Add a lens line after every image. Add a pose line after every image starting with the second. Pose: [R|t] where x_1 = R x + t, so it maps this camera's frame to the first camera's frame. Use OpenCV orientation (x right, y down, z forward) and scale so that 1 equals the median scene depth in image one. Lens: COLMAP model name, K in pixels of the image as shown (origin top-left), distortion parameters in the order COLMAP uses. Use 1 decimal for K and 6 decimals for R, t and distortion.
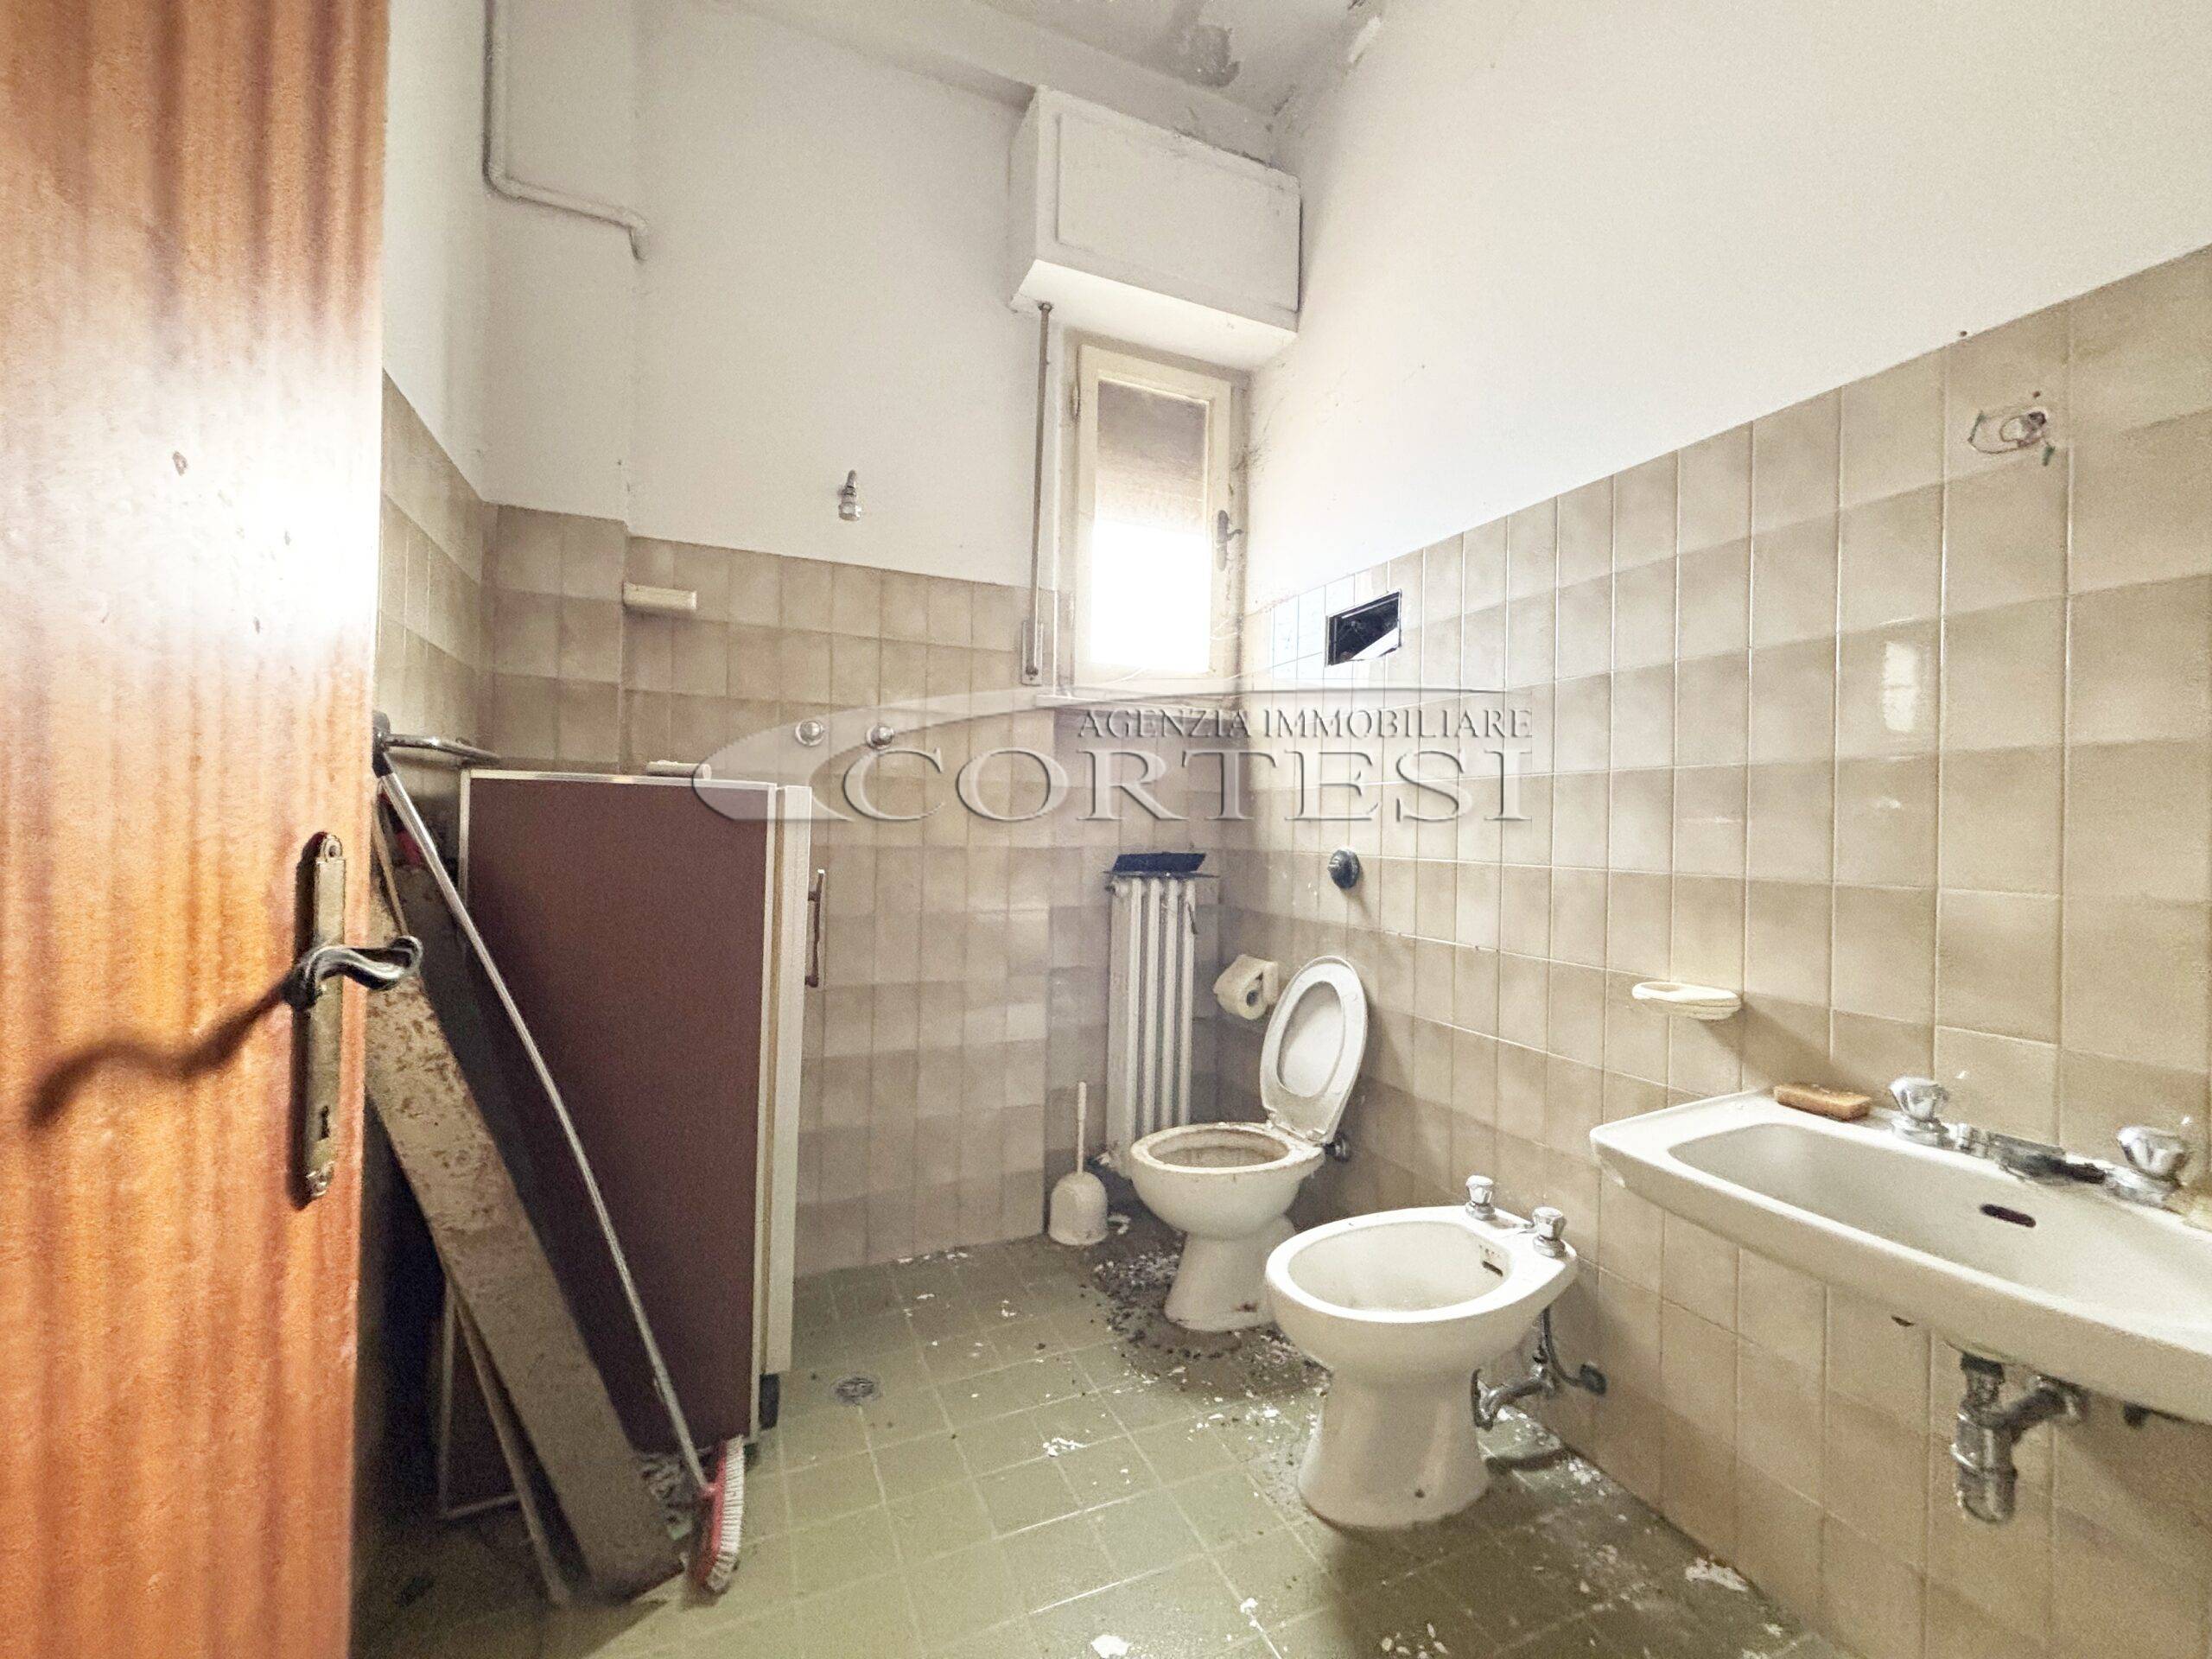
lens RADIAL K [[912.2, 0, 1107.5], [0, 912.2, 822.8], [0, 0, 1]] dist [0.005708, -0.000462]
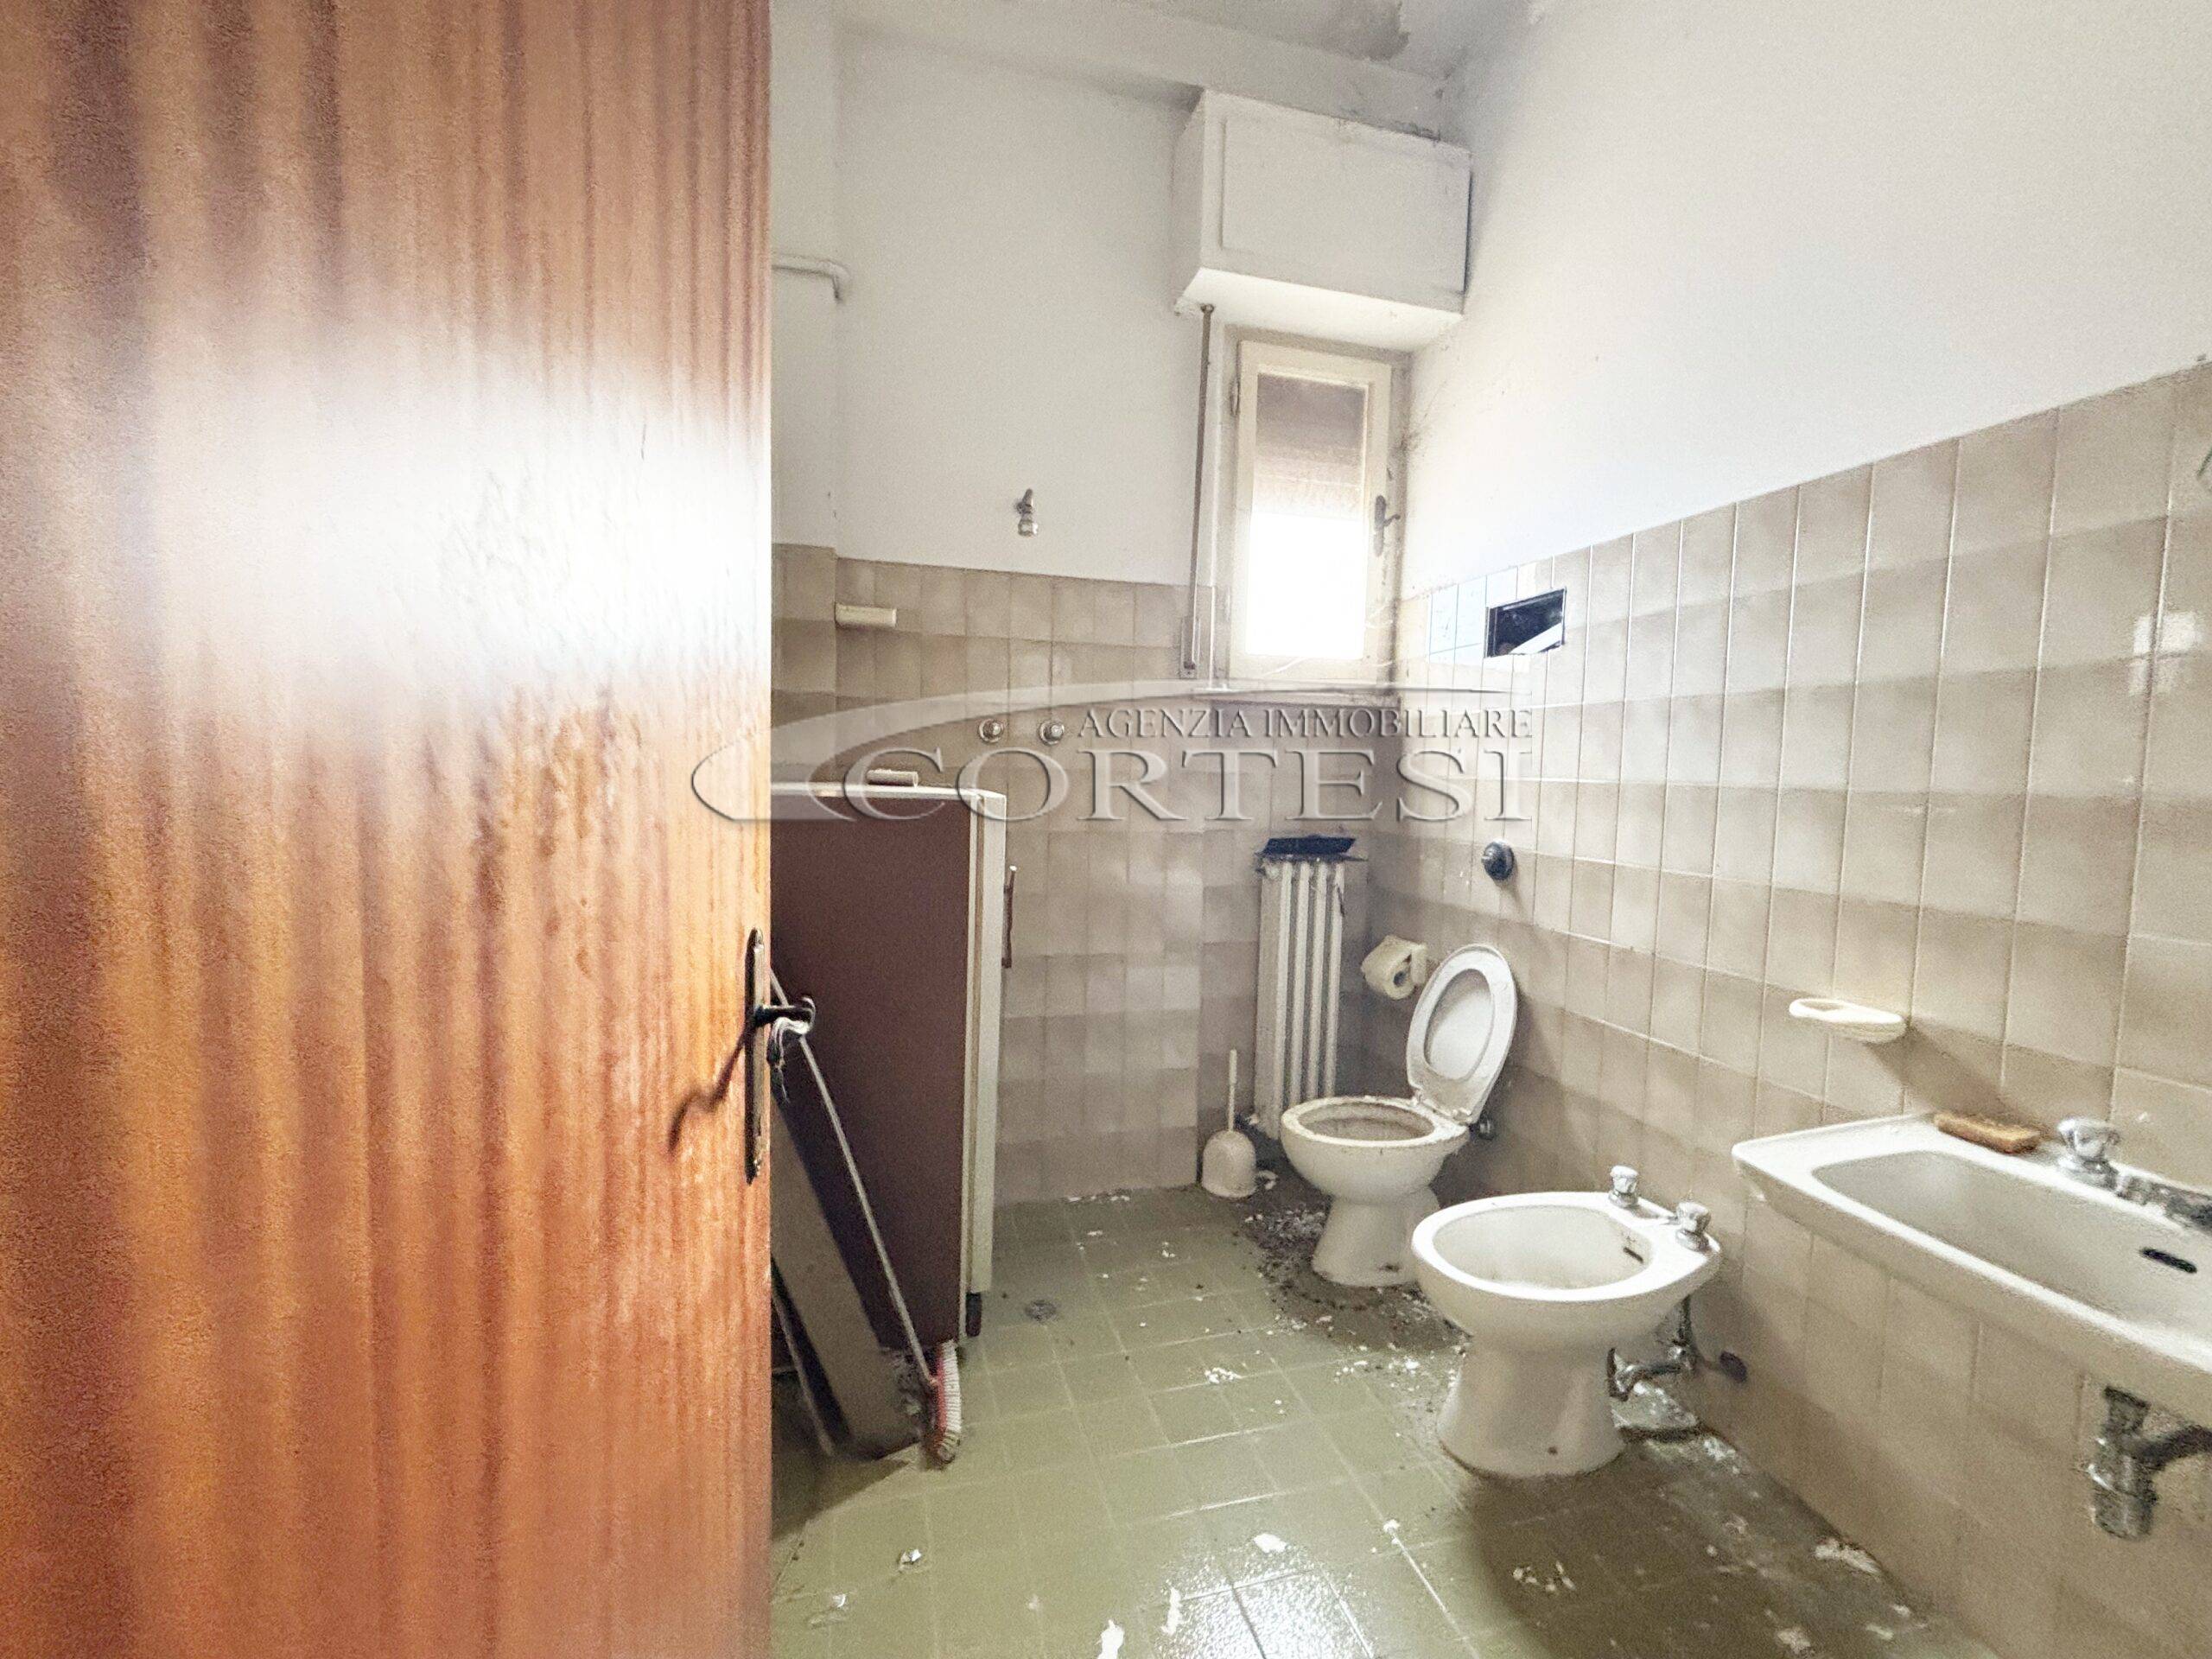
lens RADIAL K [[912.2, 0, 1105.3], [0, 912.2, 825.3], [0, 0, 1]] dist [0.005708, -0.000462]
pose [[0.988905, 0.012326, -0.148036, -0.032395], [-0.002392, 0.997744, 0.067098, -0.077415], [0.148529, -0.066000, 0.986703, -0.100442]]
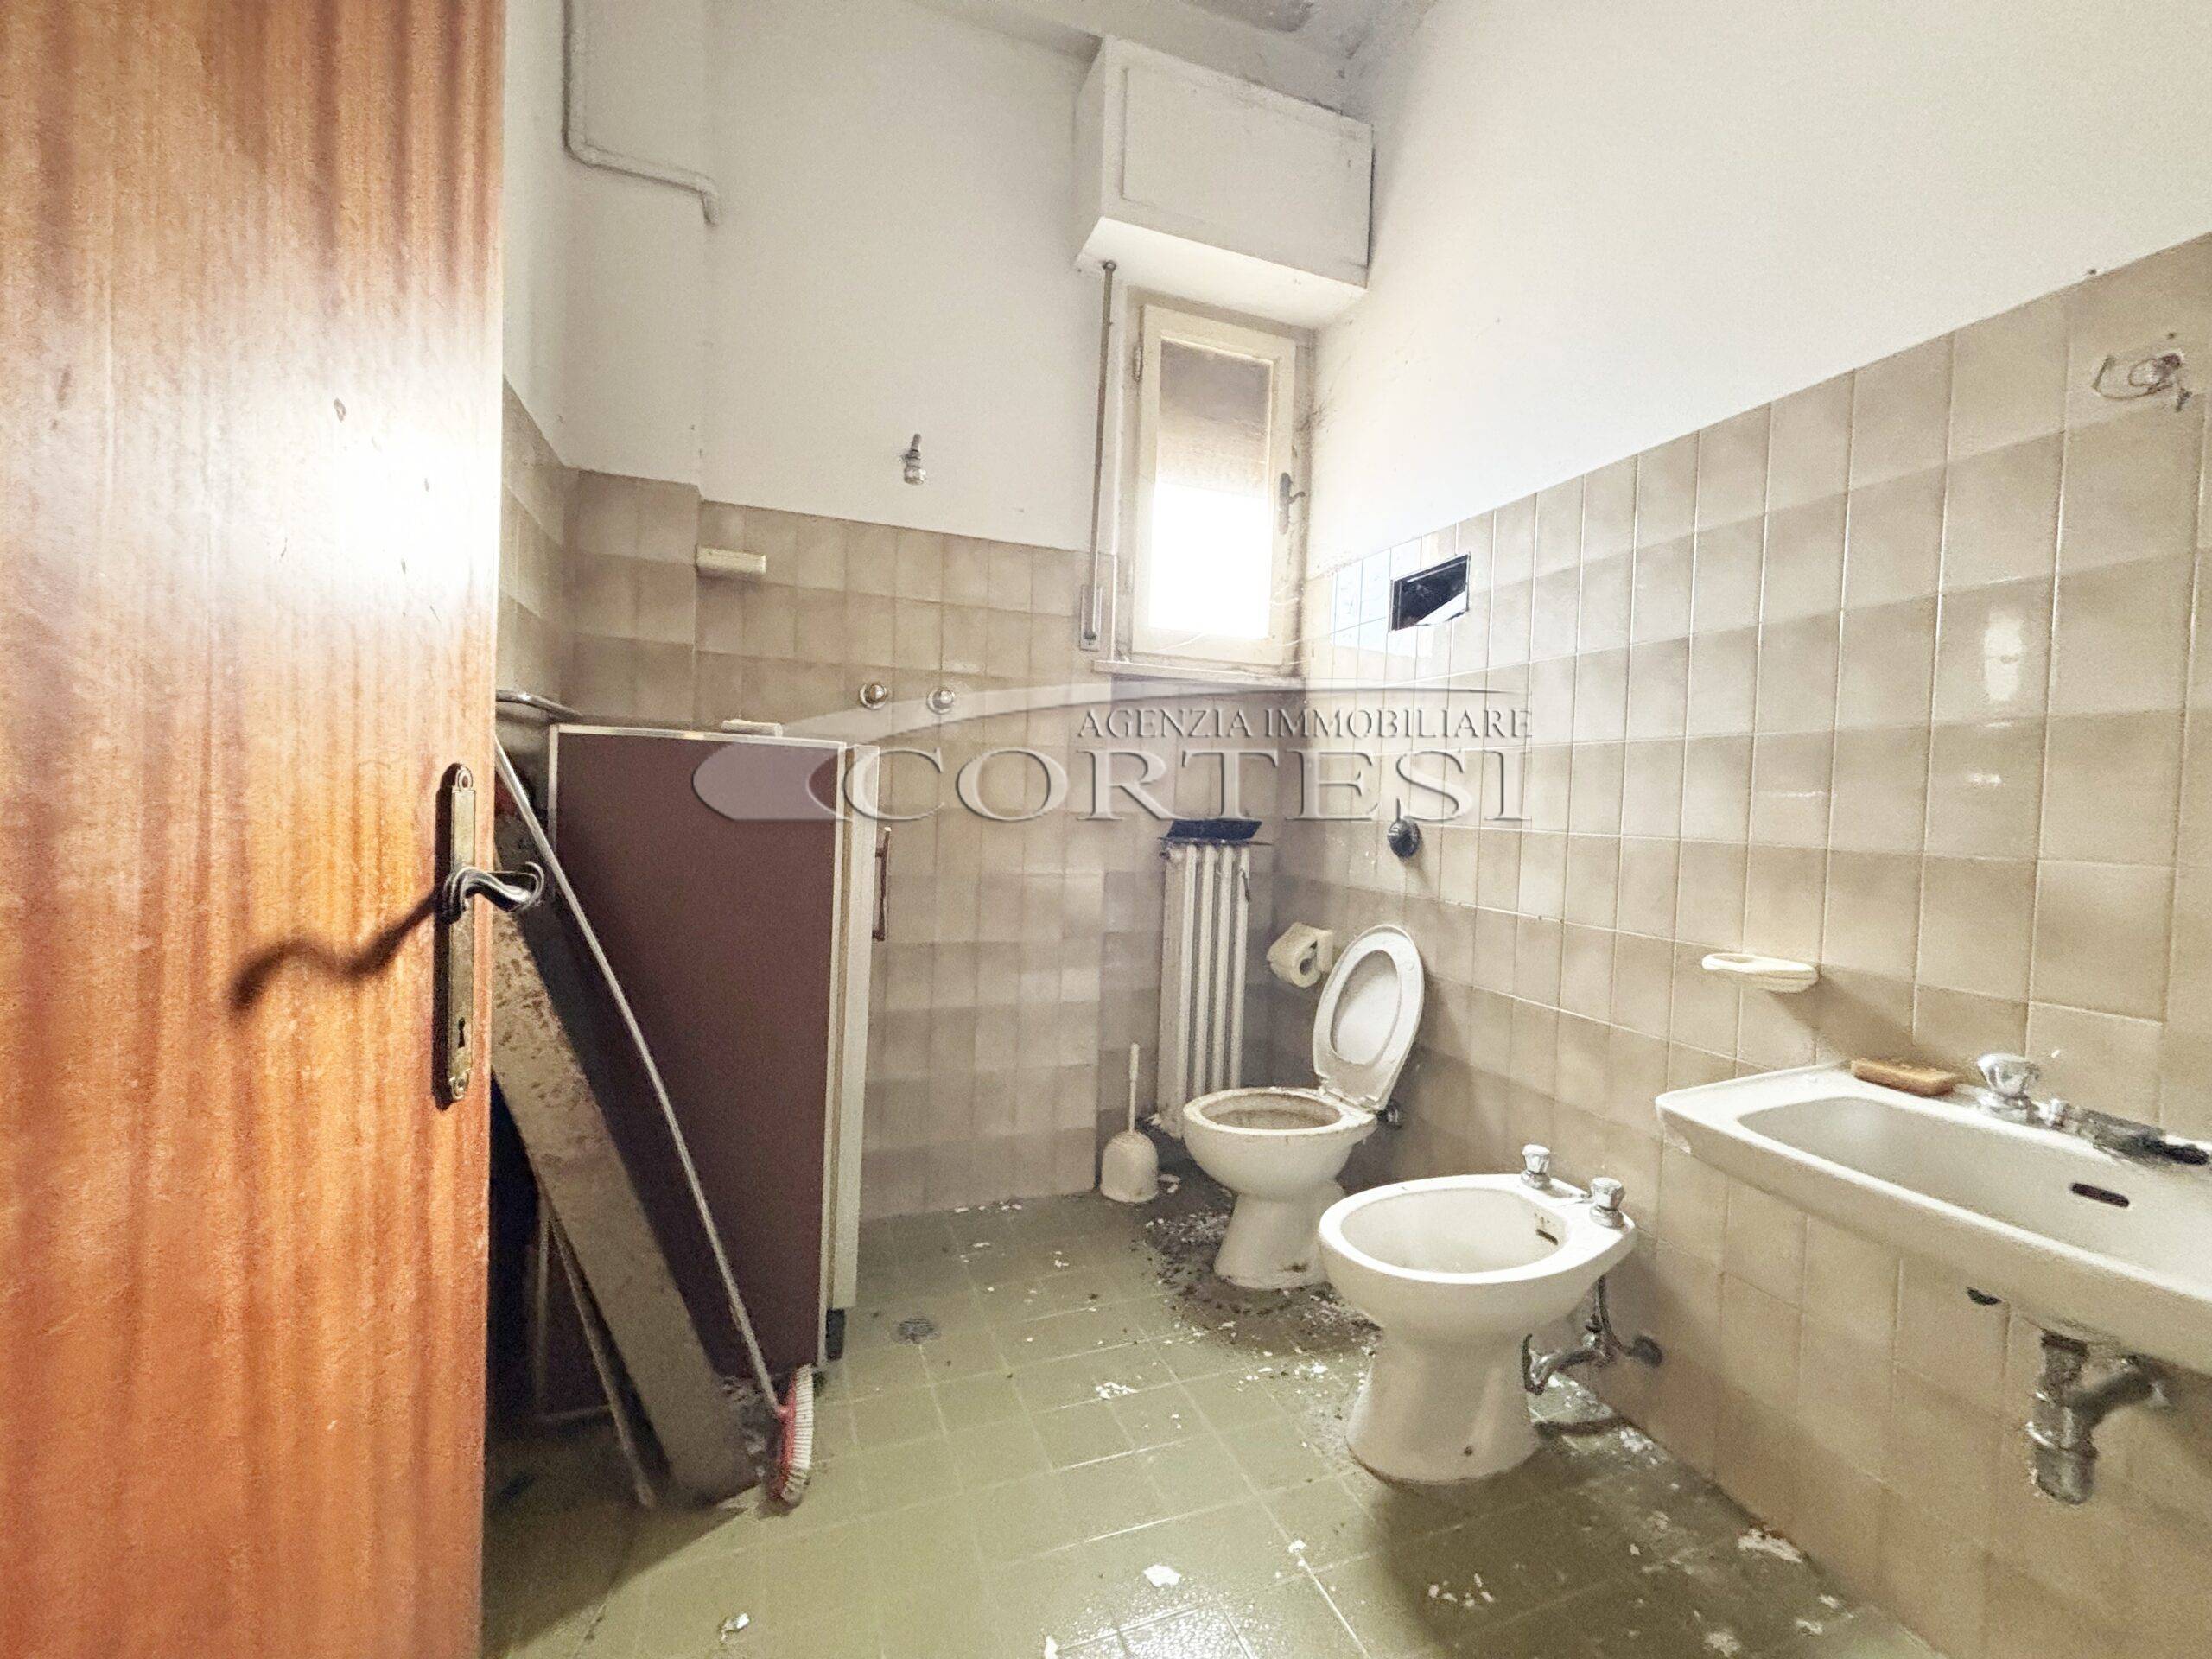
lens RADIAL K [[912.2, 0, 1106.2], [0, 912.2, 823.3], [0, 0, 1]] dist [0.005708, -0.000462]
pose [[0.998448, 0.014964, -0.053640, -0.013144], [-0.013309, 0.999428, 0.031080, 0.011611], [0.054075, -0.030318, 0.998077, -0.008957]]
